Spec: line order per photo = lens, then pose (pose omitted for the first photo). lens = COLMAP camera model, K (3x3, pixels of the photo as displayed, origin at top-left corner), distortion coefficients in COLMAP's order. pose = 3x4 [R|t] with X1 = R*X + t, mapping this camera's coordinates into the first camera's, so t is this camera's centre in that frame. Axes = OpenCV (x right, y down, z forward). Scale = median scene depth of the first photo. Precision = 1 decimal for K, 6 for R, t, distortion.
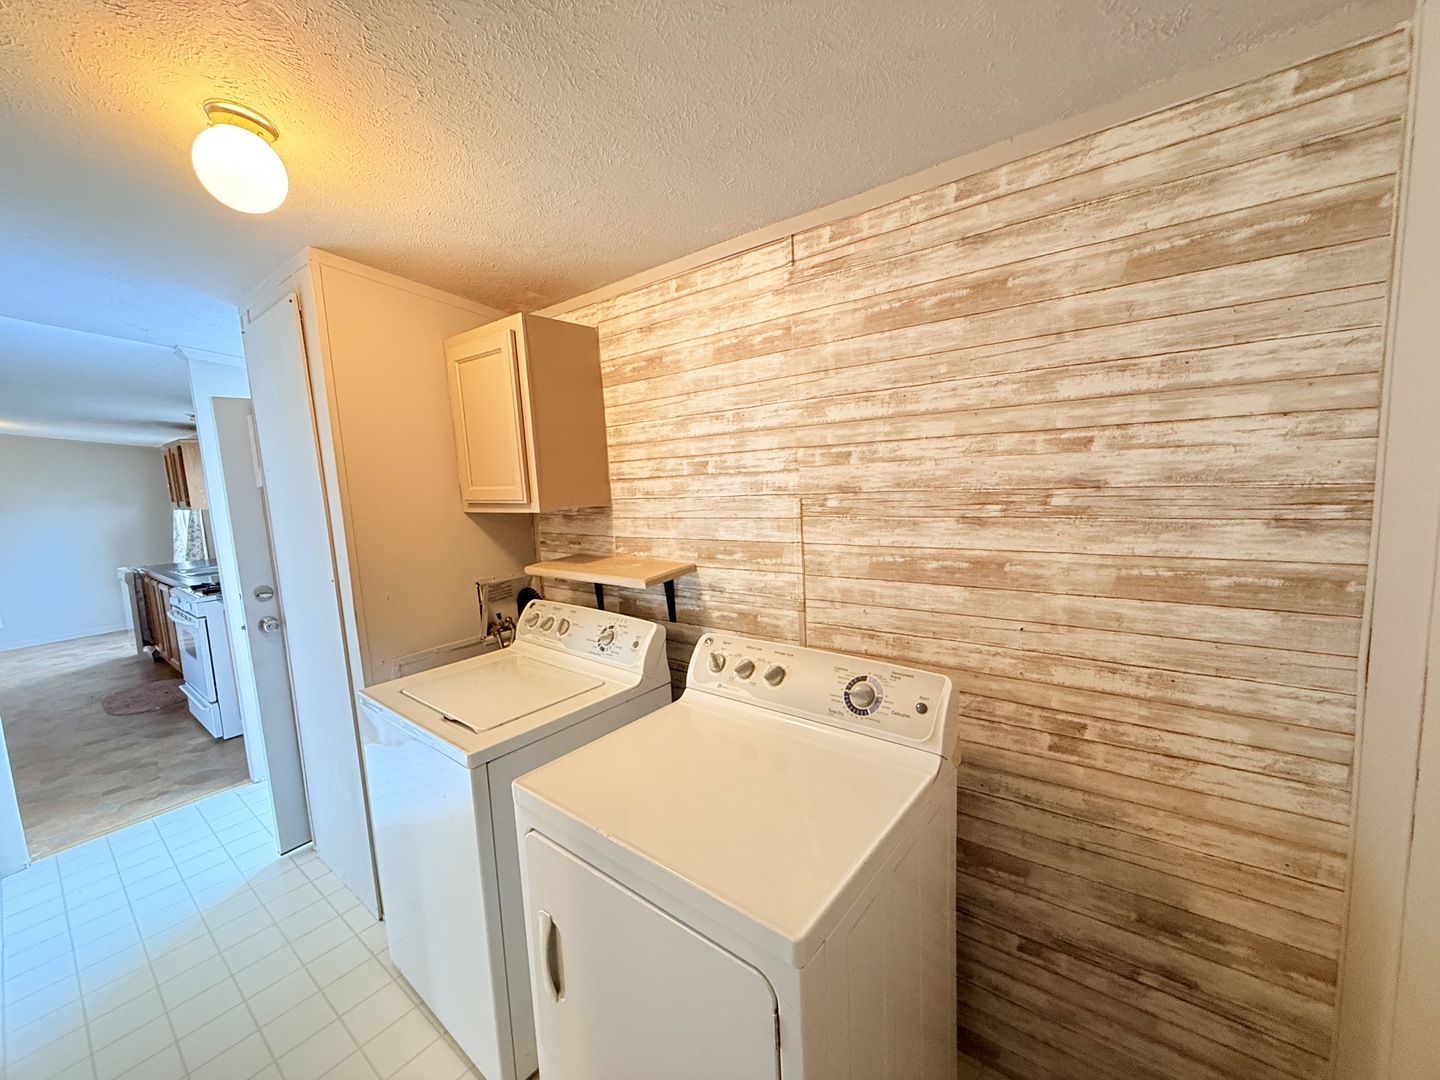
lens RADIAL K [[571.0, 0, 711.7], [0, 571.0, 539.0], [0, 0, 1]] dist [-0.001804, -0.000283]
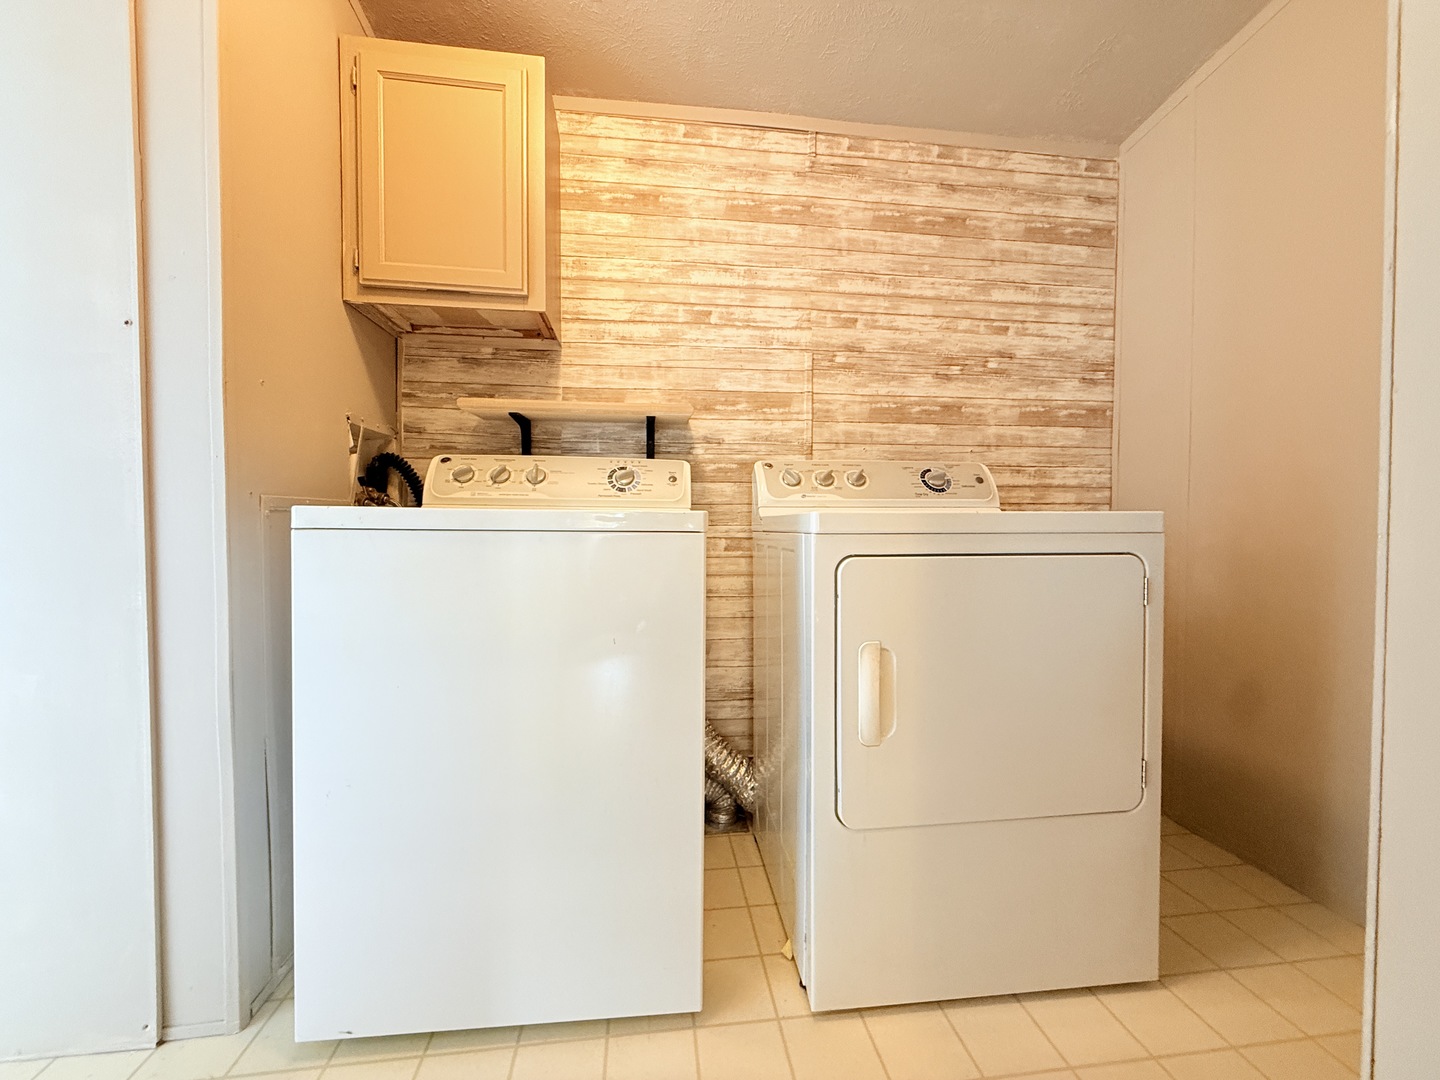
lens RADIAL K [[571.0, 0, 714.9], [0, 571.0, 538.4], [0, 0, 1]] dist [-0.001804, -0.000283]
pose [[0.700391, 0.035076, 0.712897, -0.902256], [0.043841, 0.994792, -0.092017, 0.454365], [-0.712412, 0.095702, 0.695205, 0.428520]]
